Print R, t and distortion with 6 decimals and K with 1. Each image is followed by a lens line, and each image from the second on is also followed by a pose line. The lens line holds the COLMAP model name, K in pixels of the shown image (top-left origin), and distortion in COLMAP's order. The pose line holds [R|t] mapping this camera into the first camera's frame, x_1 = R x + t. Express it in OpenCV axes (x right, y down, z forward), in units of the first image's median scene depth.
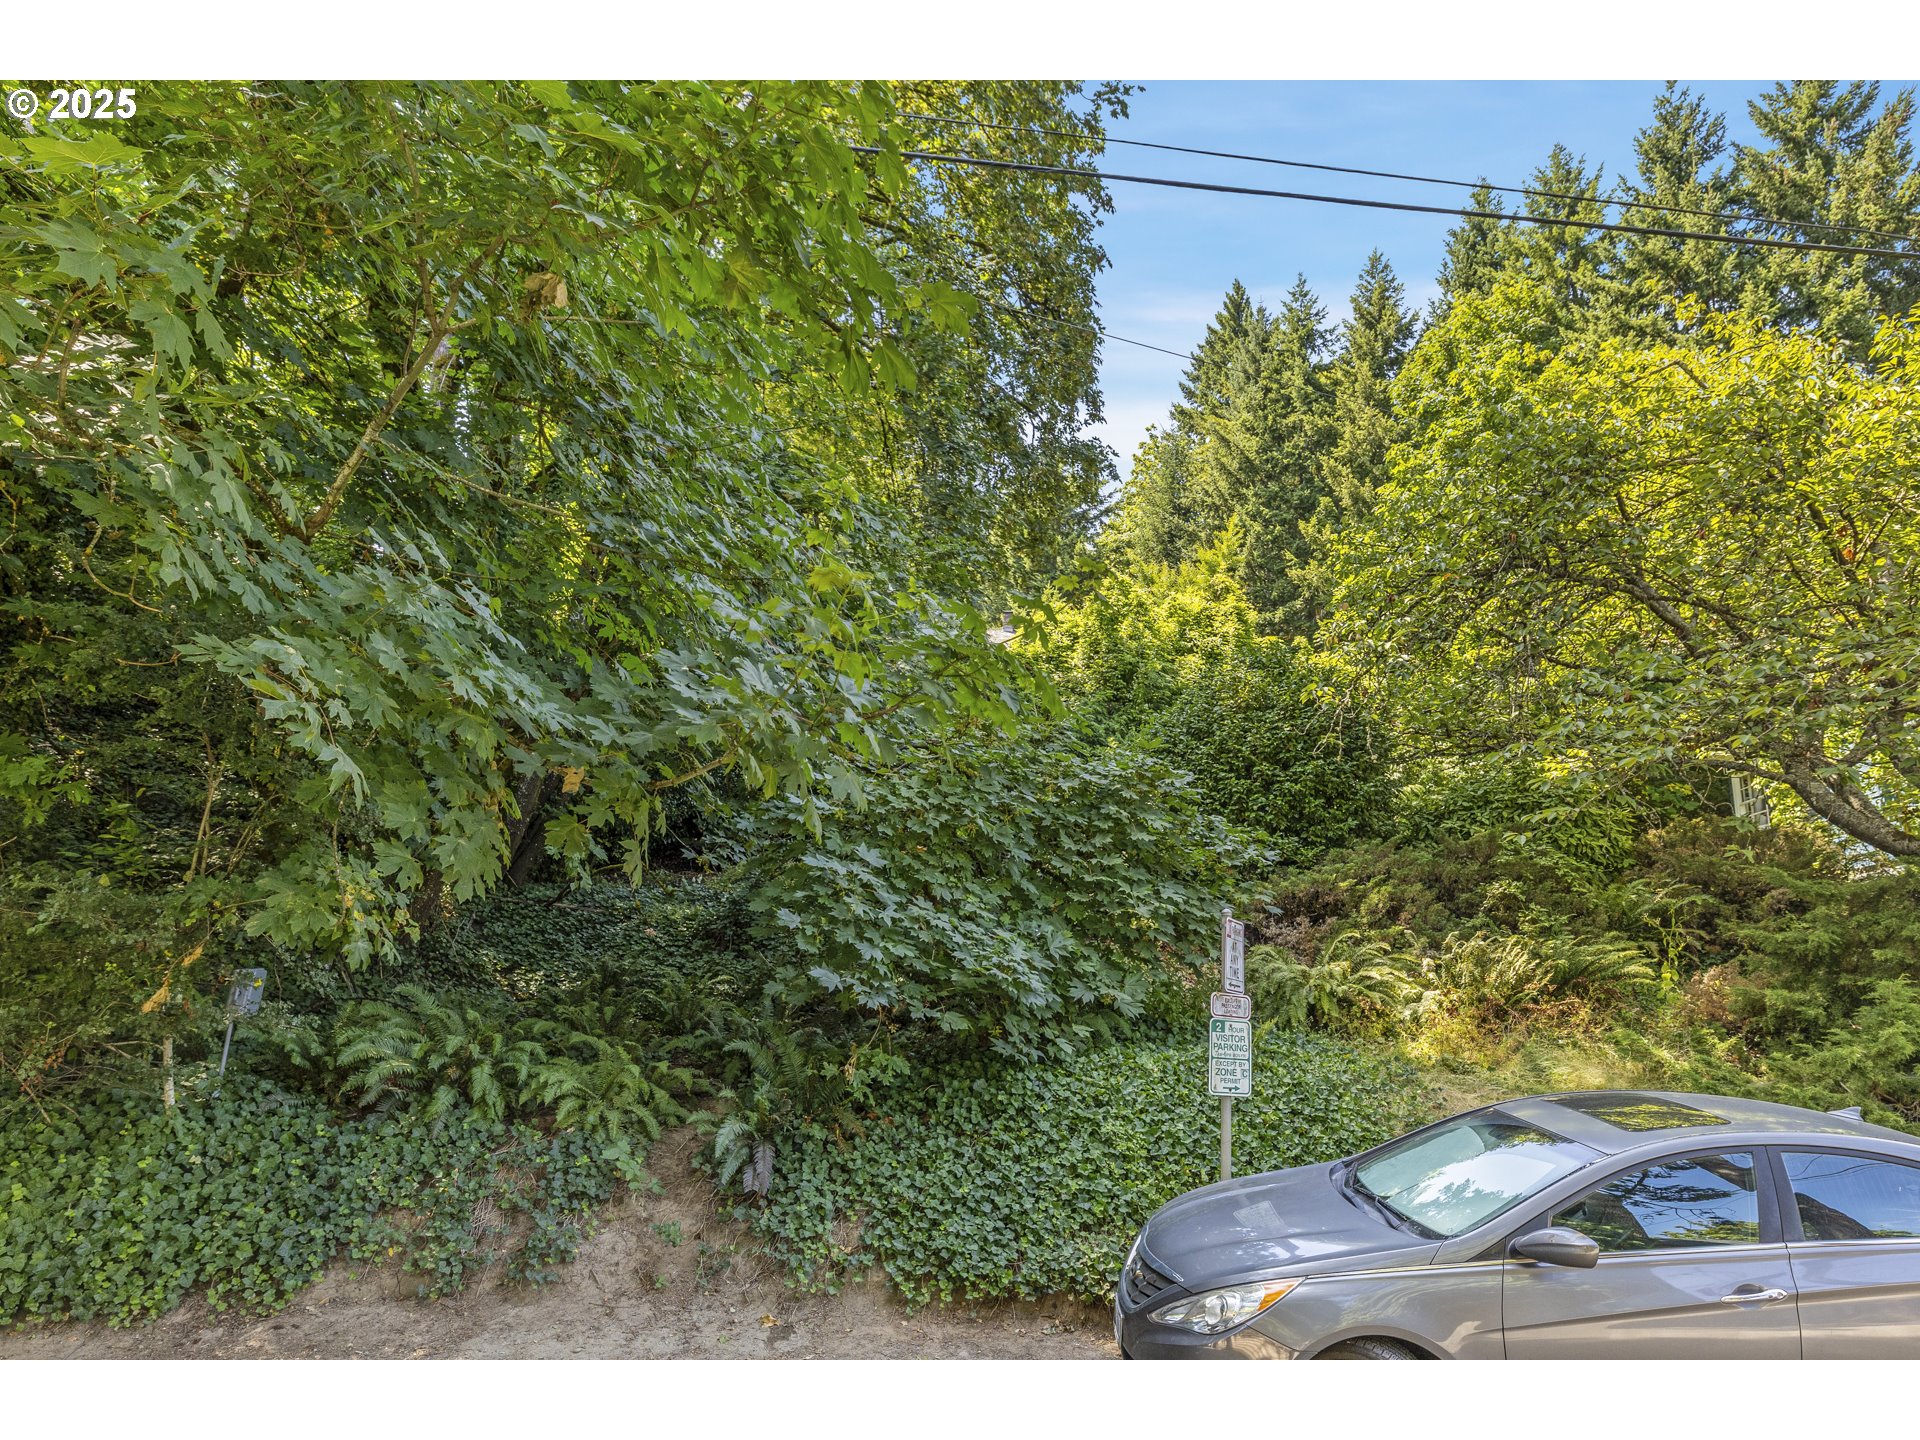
lens RADIAL K [[1599.1, 0, 966.1], [0, 1599.1, 718.8], [0, 0, 1]] dist [-0.014706, -0.020655]
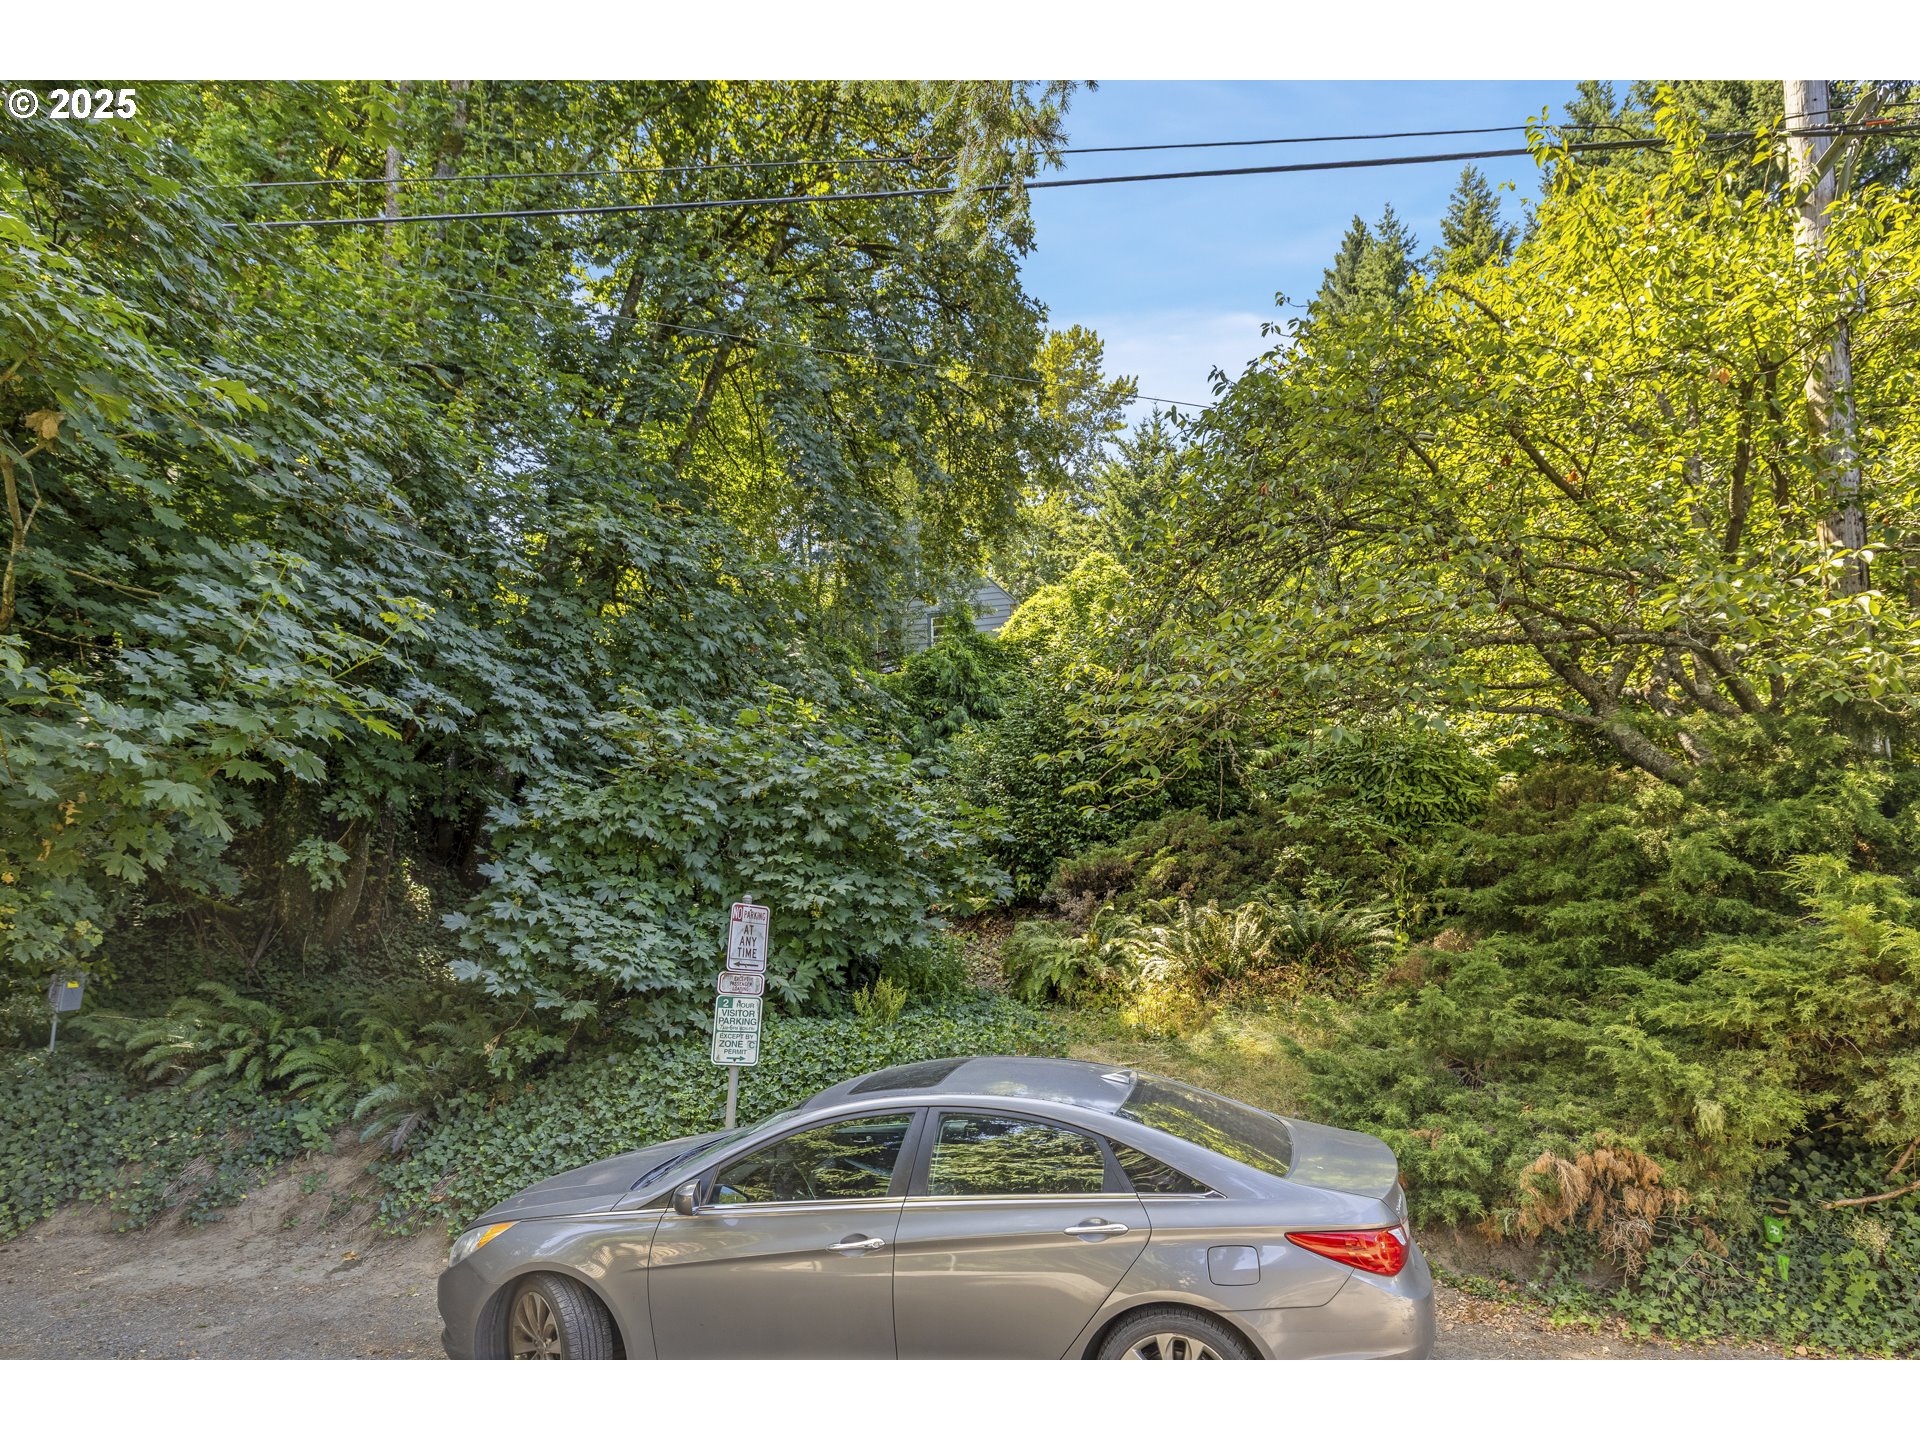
lens RADIAL K [[1632.1, 0, 960.0], [0, 1632.1, 720.0], [0, 0, 1]] dist [-0.006736, -0.004566]
pose [[0.953600, -0.071891, -0.292368, 0.445922], [0.076793, 0.997033, 0.005310, 0.003331], [0.291118, -0.027515, 0.956291, -0.015703]]
